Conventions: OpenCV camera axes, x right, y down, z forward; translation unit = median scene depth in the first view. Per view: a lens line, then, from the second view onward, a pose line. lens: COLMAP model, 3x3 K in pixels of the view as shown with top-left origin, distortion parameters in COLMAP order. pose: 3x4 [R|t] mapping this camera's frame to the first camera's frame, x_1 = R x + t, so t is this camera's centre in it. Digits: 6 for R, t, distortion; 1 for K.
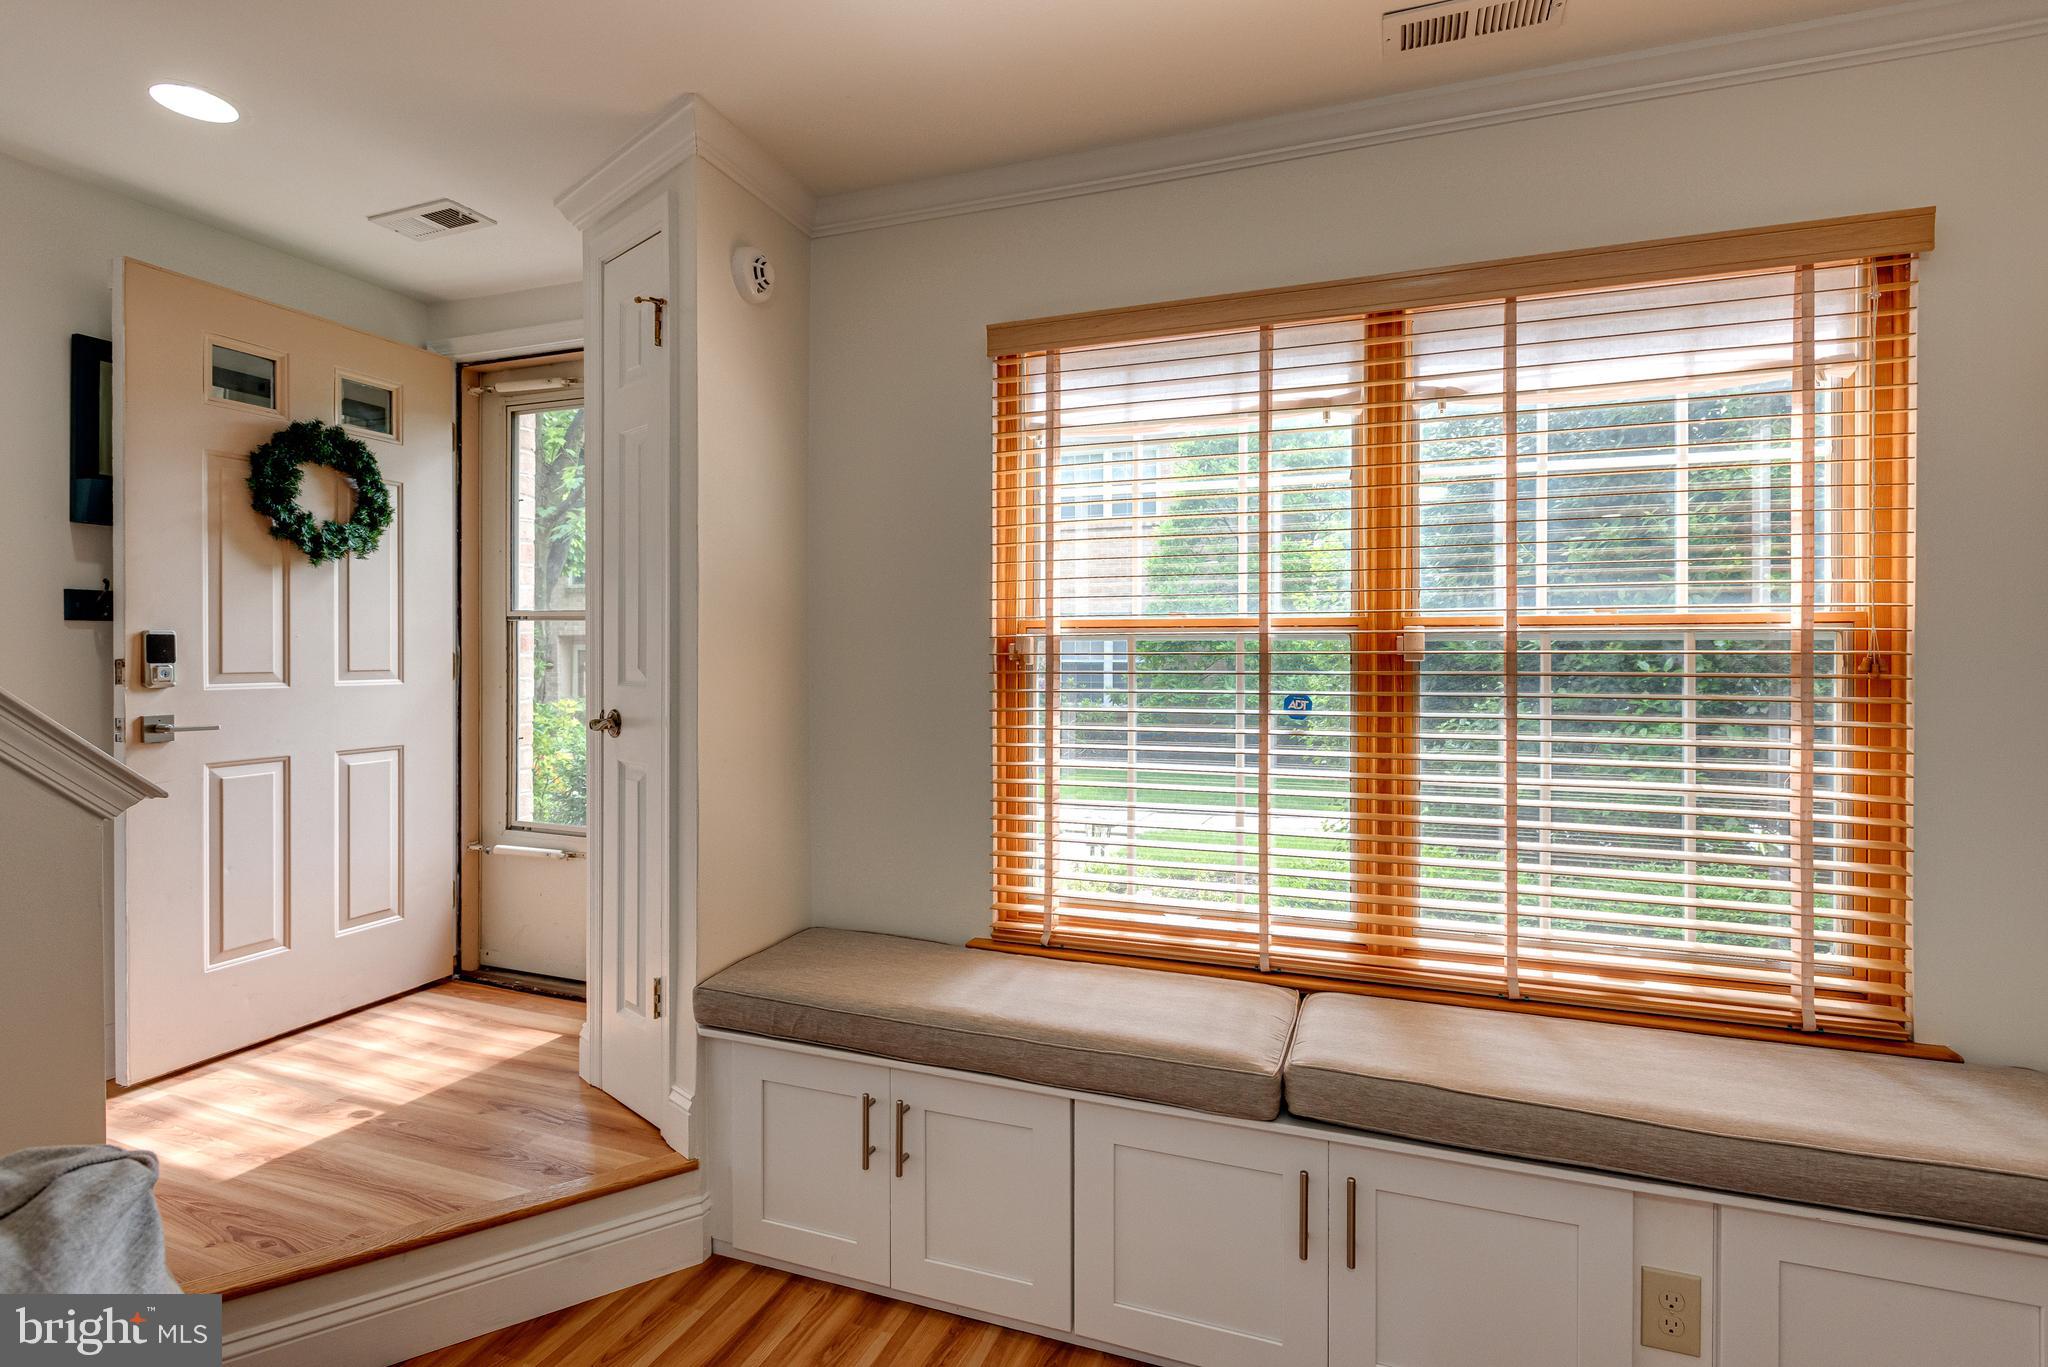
lens RADIAL K [[1044.9, 0, 986.2], [0, 1044.9, 656.6], [0, 0, 1]] dist [0.007576, -0.005311]
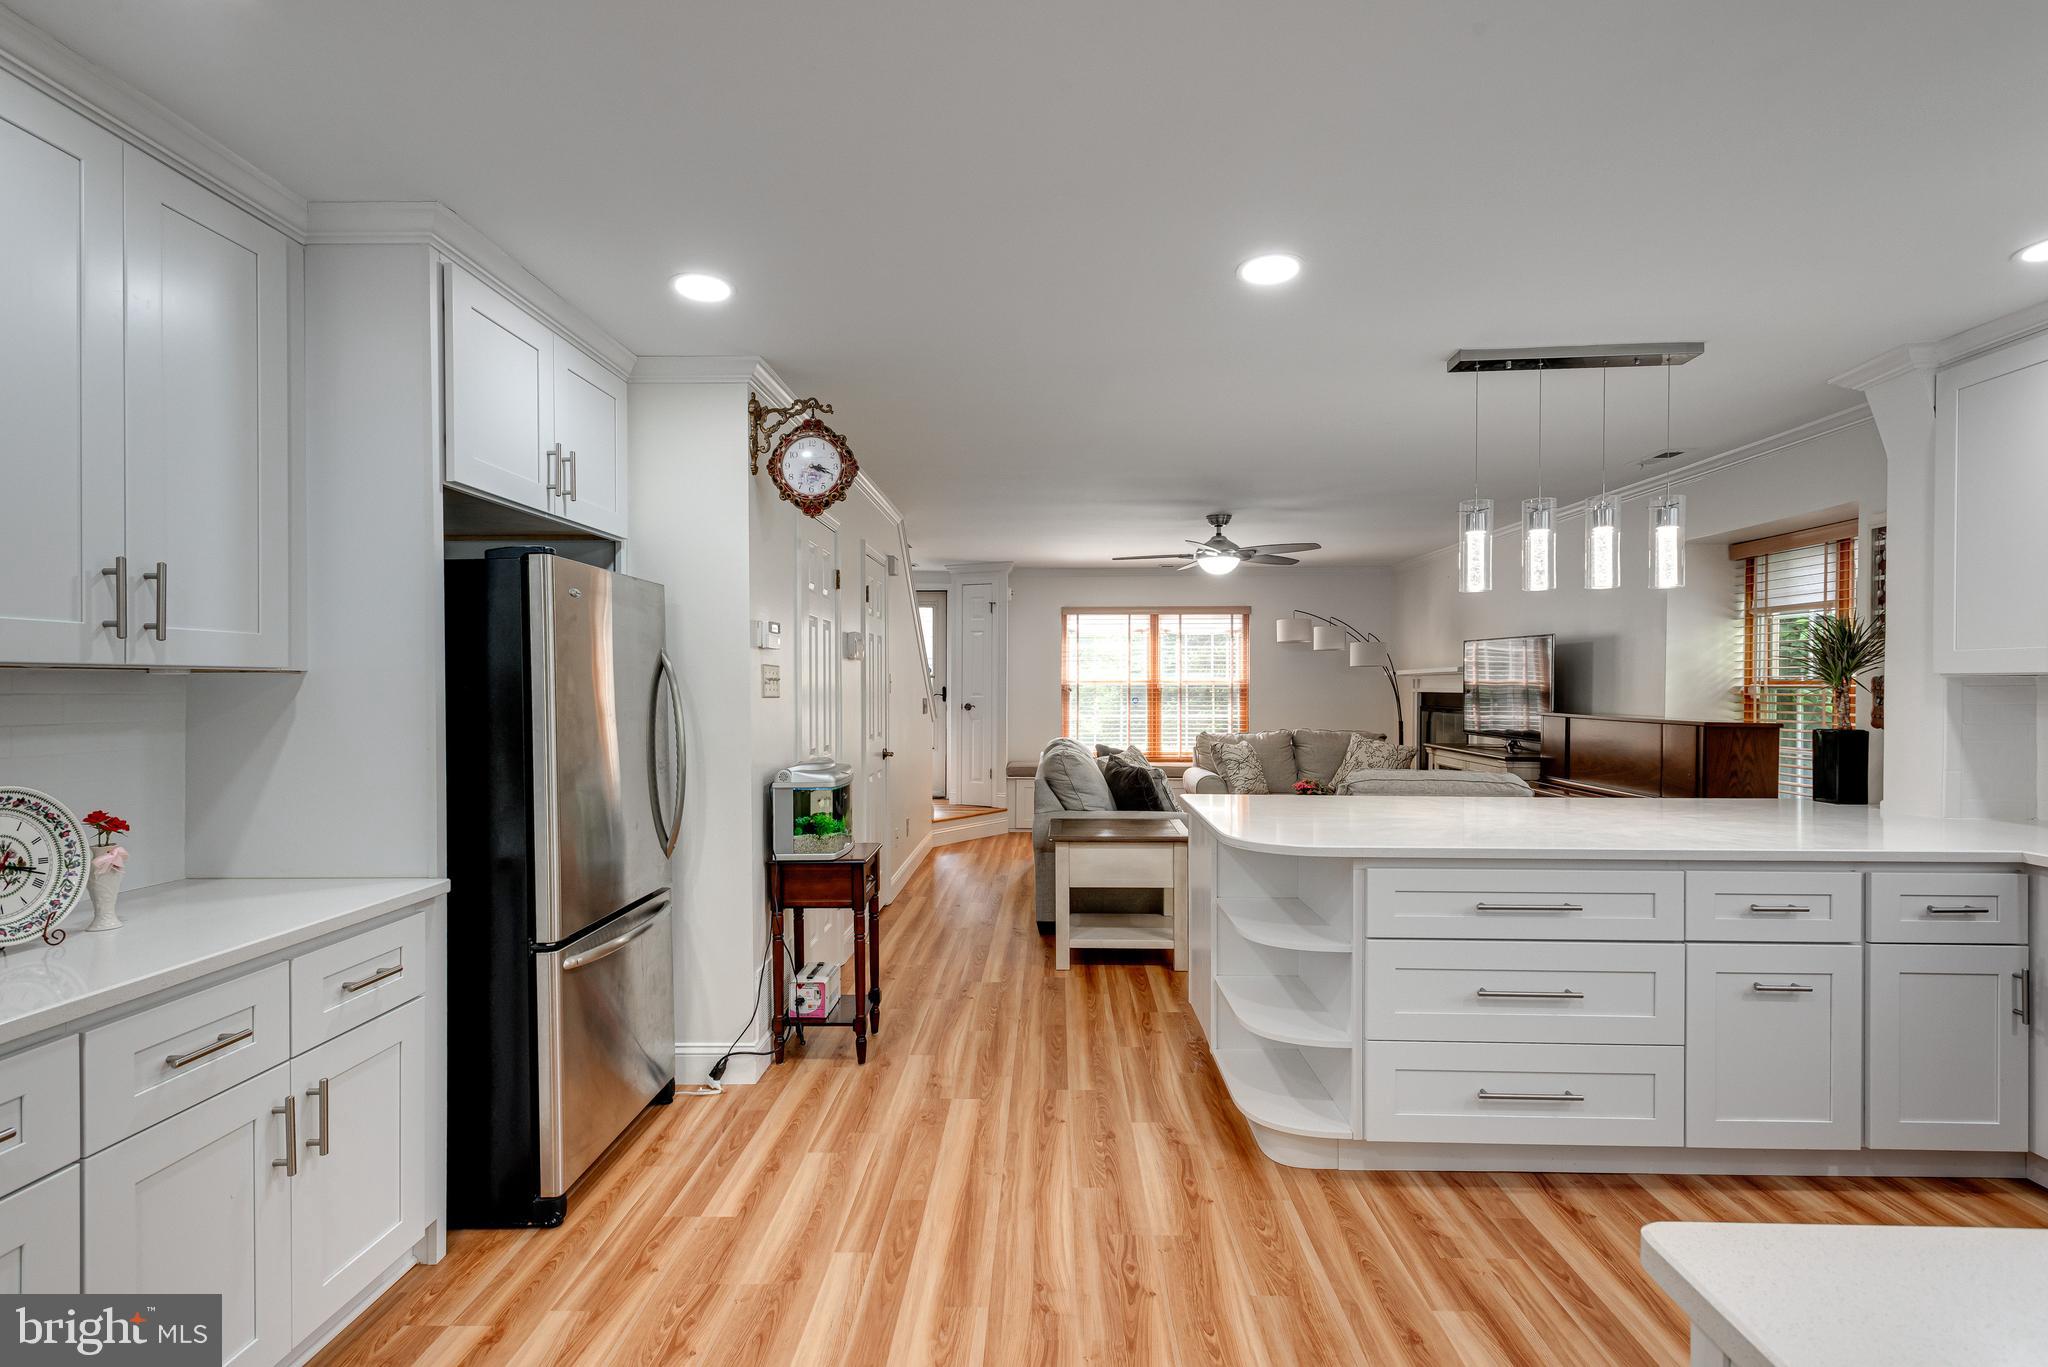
lens RADIAL K [[956.7, 0, 1034.4], [0, 956.7, 686.7], [0, 0, 1]] dist [0.025072, -0.007416]
pose [[0.939709, -0.011534, 0.341780, -1.572870], [0.003464, 0.999701, 0.024214, -0.116784], [-0.341957, -0.021571, 0.939468, -2.796550]]
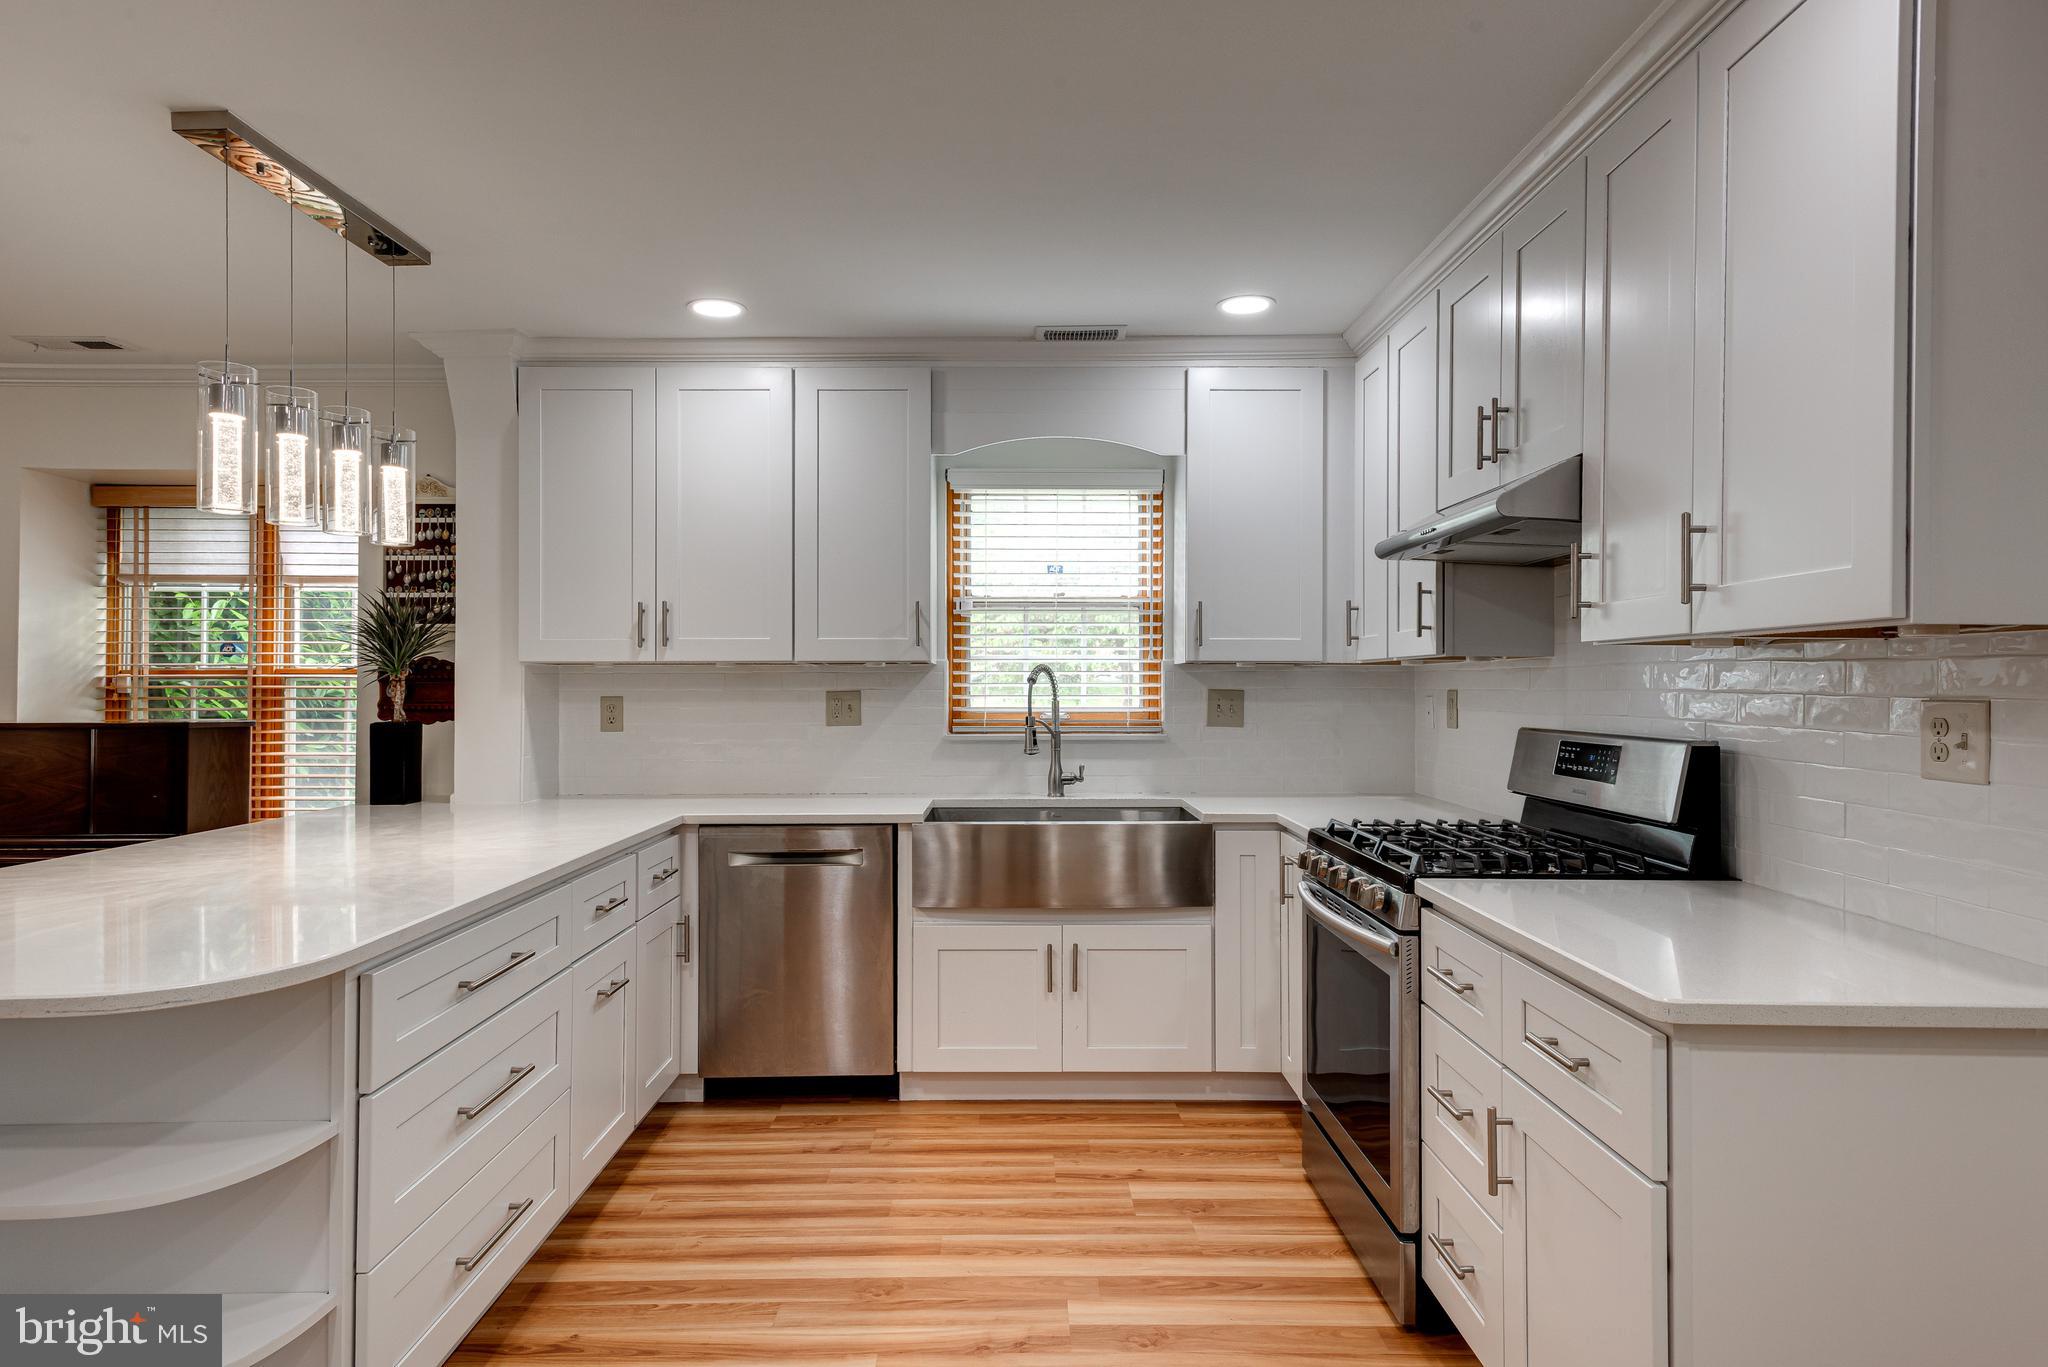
lens RADIAL K [[1143.9, 0, 1010.2], [0, 1143.9, 679.1], [0, 0, 1]] dist [0.028140, -0.002611]
pose [[-0.353709, -0.005399, 0.935340, -1.716158], [-0.021389, 0.999769, -0.002317, -0.081824], [-0.935111, -0.020825, -0.353743, -1.975345]]
